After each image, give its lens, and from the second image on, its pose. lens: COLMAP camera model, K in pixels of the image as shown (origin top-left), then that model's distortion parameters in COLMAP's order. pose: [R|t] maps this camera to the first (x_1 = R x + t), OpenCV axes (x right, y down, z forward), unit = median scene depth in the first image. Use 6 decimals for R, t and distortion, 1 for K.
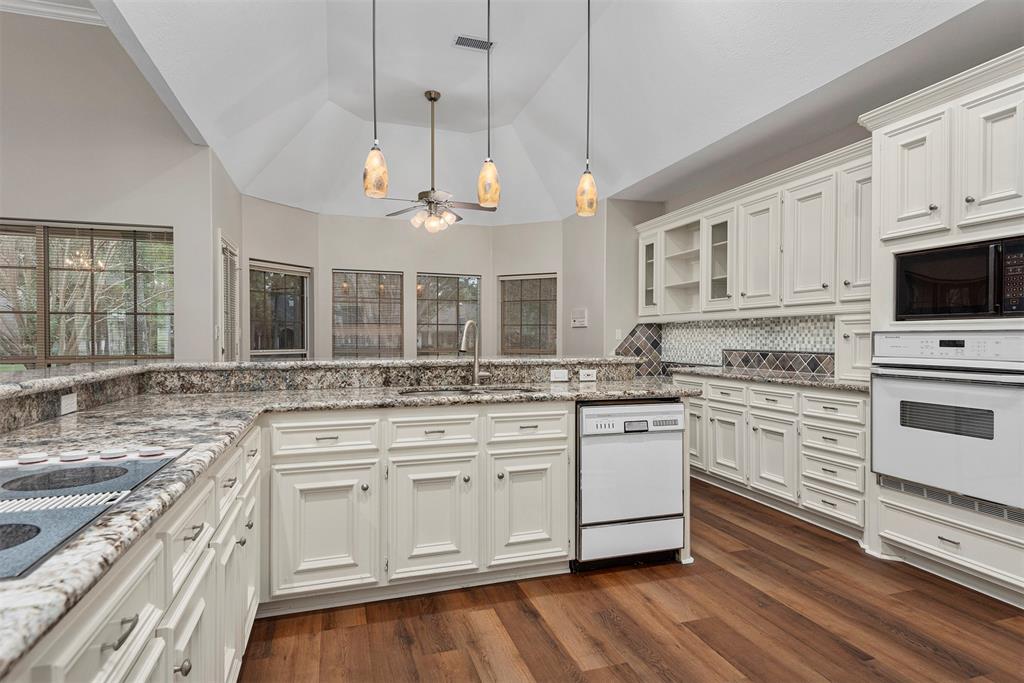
lens RADIAL K [[551.5, 0, 504.4], [0, 551.5, 343.8], [0, 0, 1]] dist [0.005451, -0.006064]
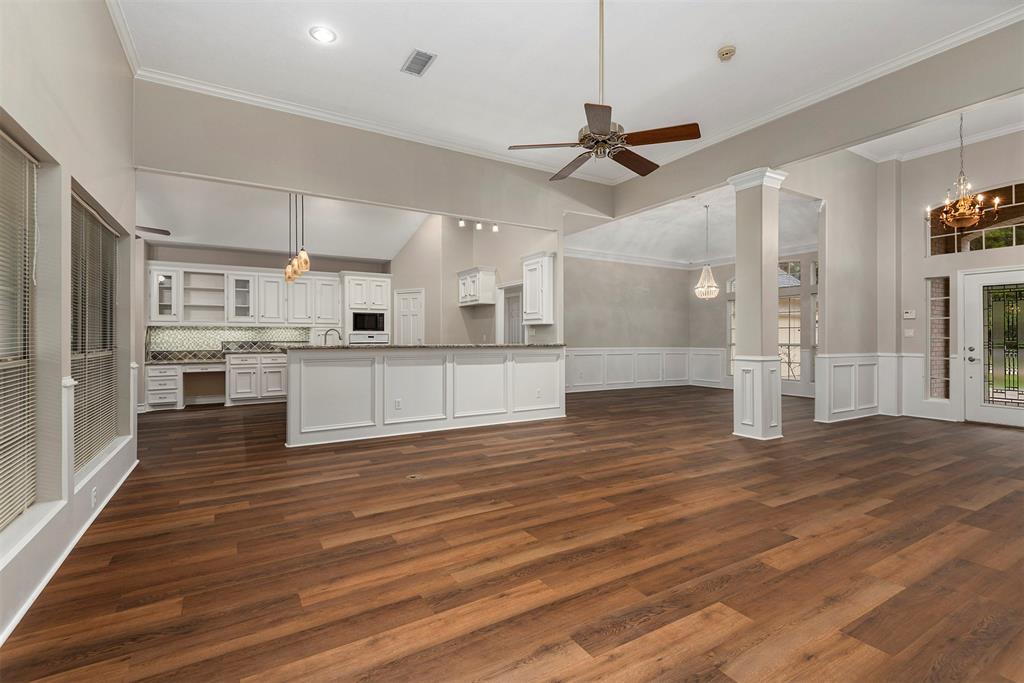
lens RADIAL K [[466.9, 0, 507.8], [0, 466.9, 333.0], [0, 0, 1]] dist [0.023190, -0.012607]
pose [[-0.223262, 0.007832, 0.974727, -1.556881], [0.009219, 0.999940, -0.005923, -0.000242], [-0.974715, 0.007664, -0.223321, 0.434072]]
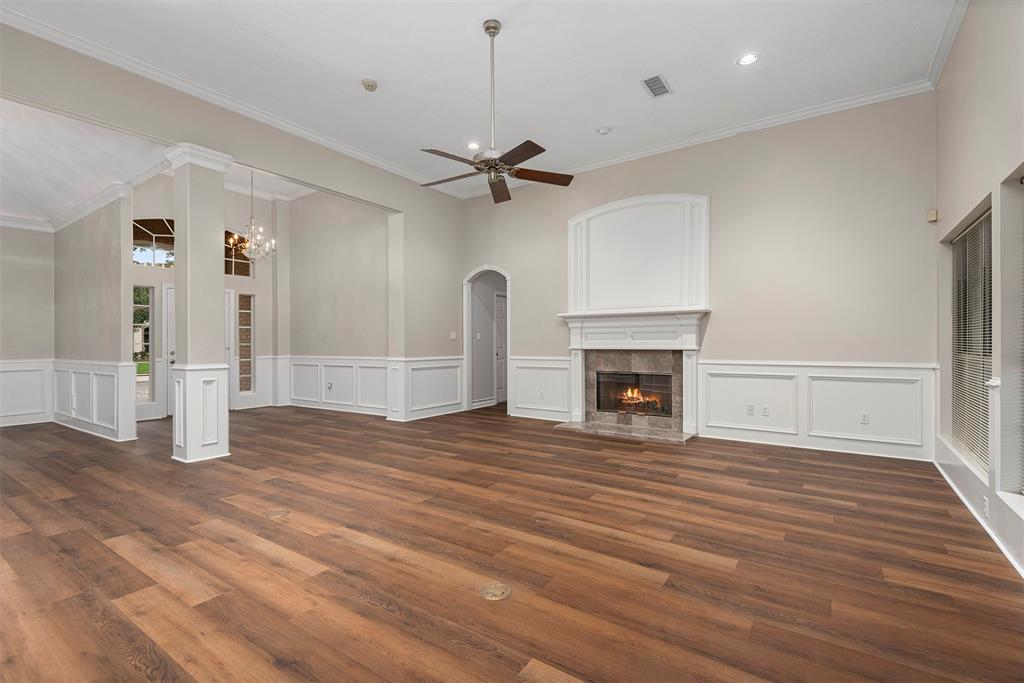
lens RADIAL K [[466.9, 0, 518.2], [0, 466.9, 341.2], [0, 0, 1]] dist [0.023190, -0.012607]
pose [[-0.785710, -0.001644, -0.618592, -0.476279], [-0.004821, 0.999982, 0.003466, 0.000181], [0.618576, 0.005705, -0.785704, 0.775589]]
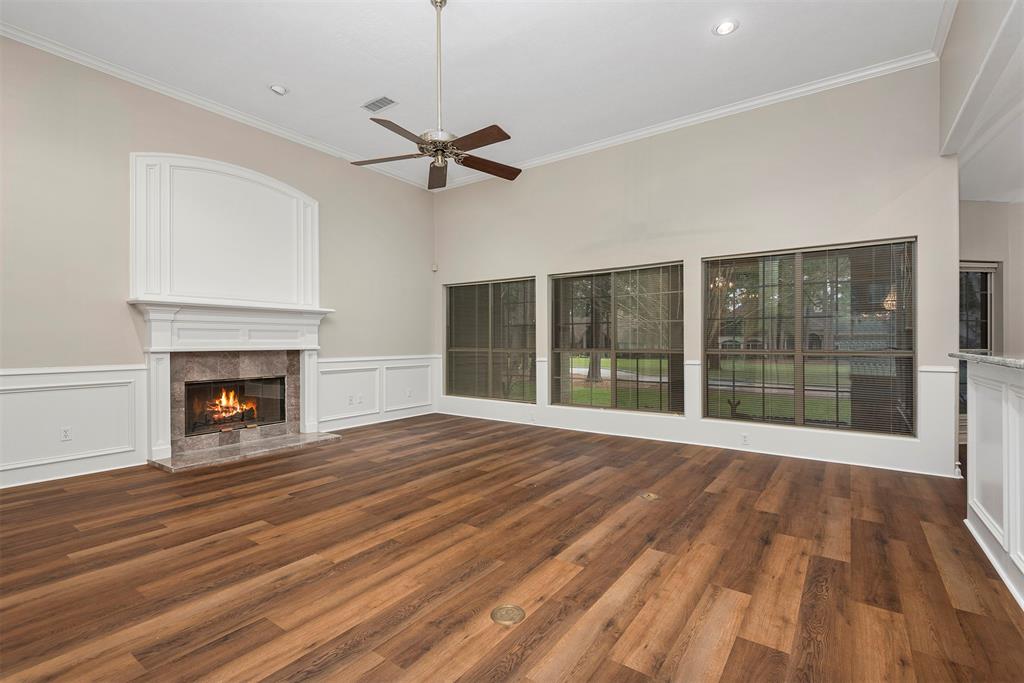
lens RADIAL K [[466.9, 0, 514.3], [0, 466.9, 344.7], [0, 0, 1]] dist [0.023190, -0.012607]
pose [[0.602466, 0.002222, -0.798142, -0.290618], [-0.005553, 0.999984, -0.001407, 0.010468], [0.798125, 0.005280, 0.602468, -0.186750]]
